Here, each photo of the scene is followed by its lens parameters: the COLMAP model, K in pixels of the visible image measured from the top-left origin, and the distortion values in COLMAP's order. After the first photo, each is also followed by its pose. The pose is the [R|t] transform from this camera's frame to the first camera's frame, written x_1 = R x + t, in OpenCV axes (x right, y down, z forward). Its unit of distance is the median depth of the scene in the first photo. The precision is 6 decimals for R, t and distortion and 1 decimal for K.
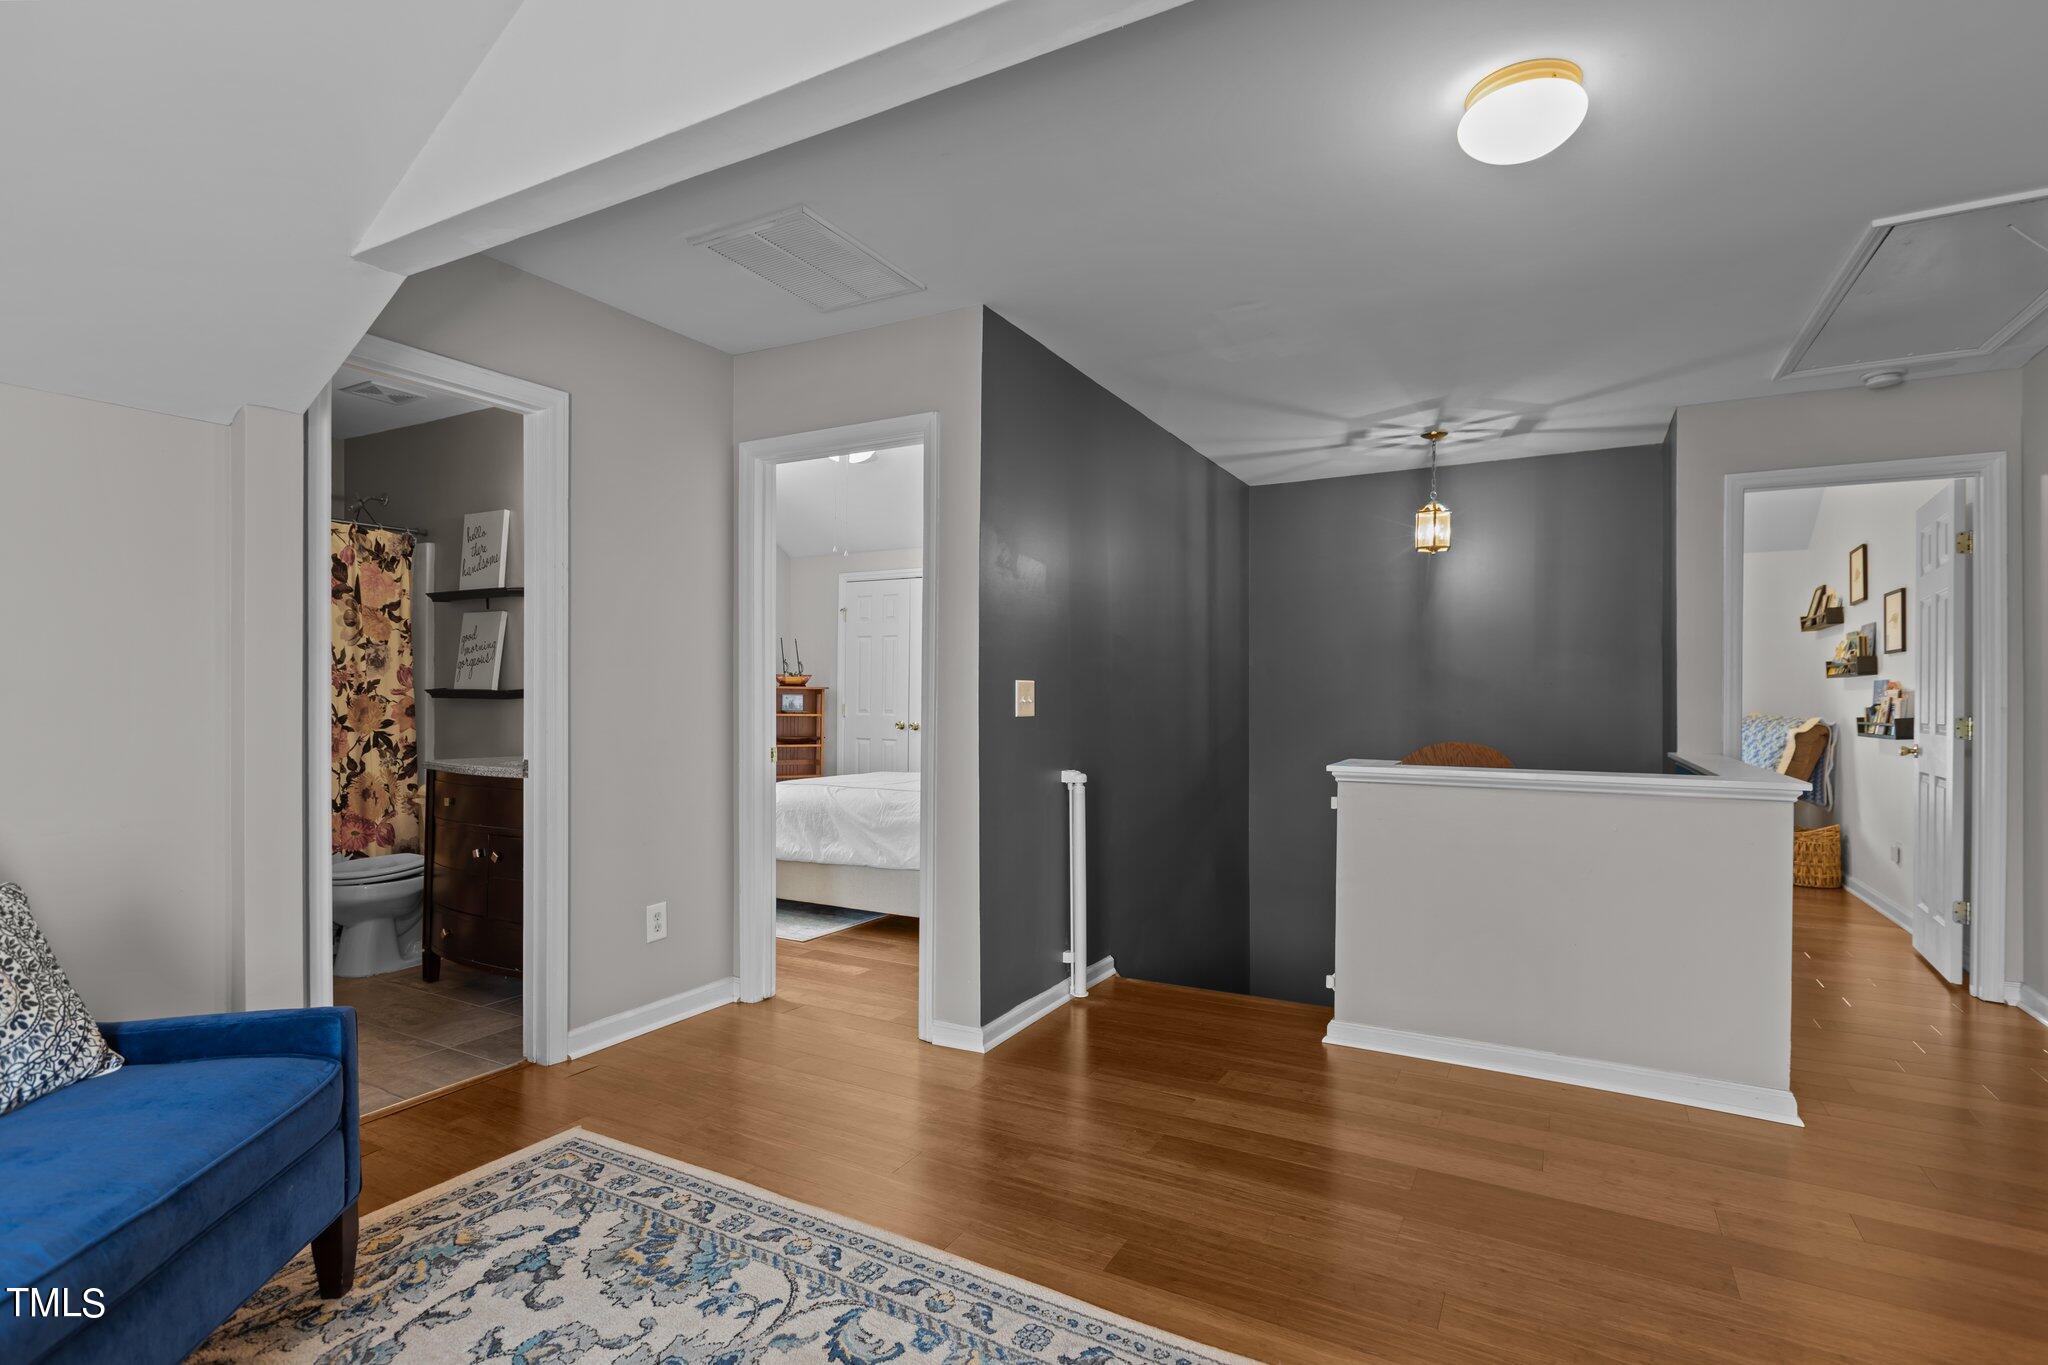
lens RADIAL K [[990.6, 0, 1014.0], [0, 990.6, 688.7], [0, 0, 1]] dist [0.010233, -0.000037]
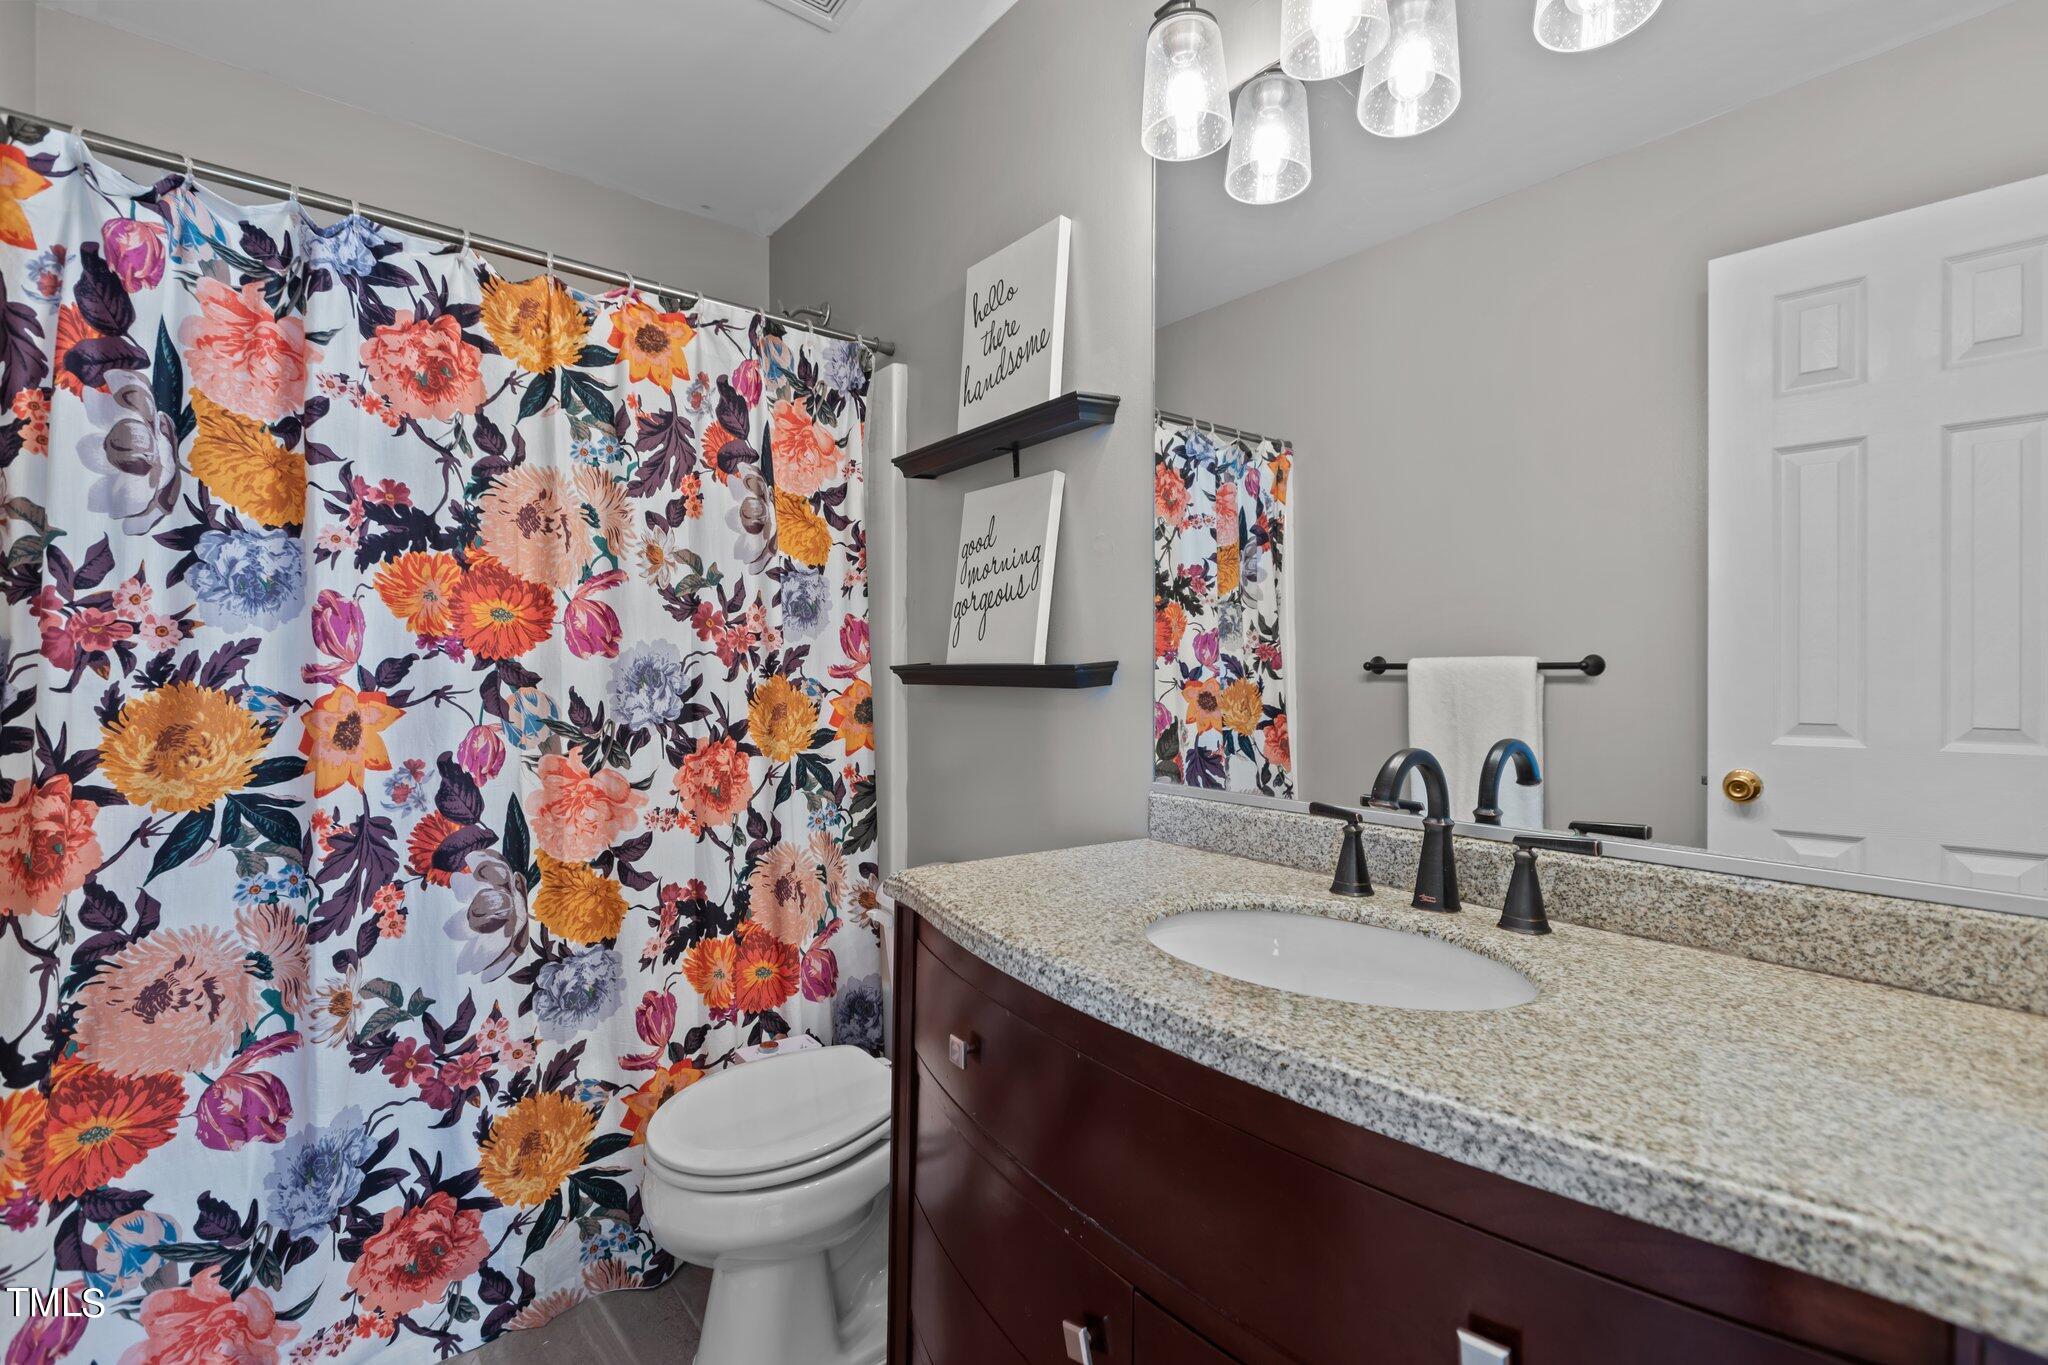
lens RADIAL K [[927.4, 0, 1030.0], [0, 927.4, 679.9], [0, 0, 1]] dist [-0.014972, 0.000040]
pose [[0.926700, -0.000722, -0.375802, -0.371545], [0.002900, 0.999982, 0.005230, 0.005282], [0.375791, -0.005936, 0.926685, 0.626919]]
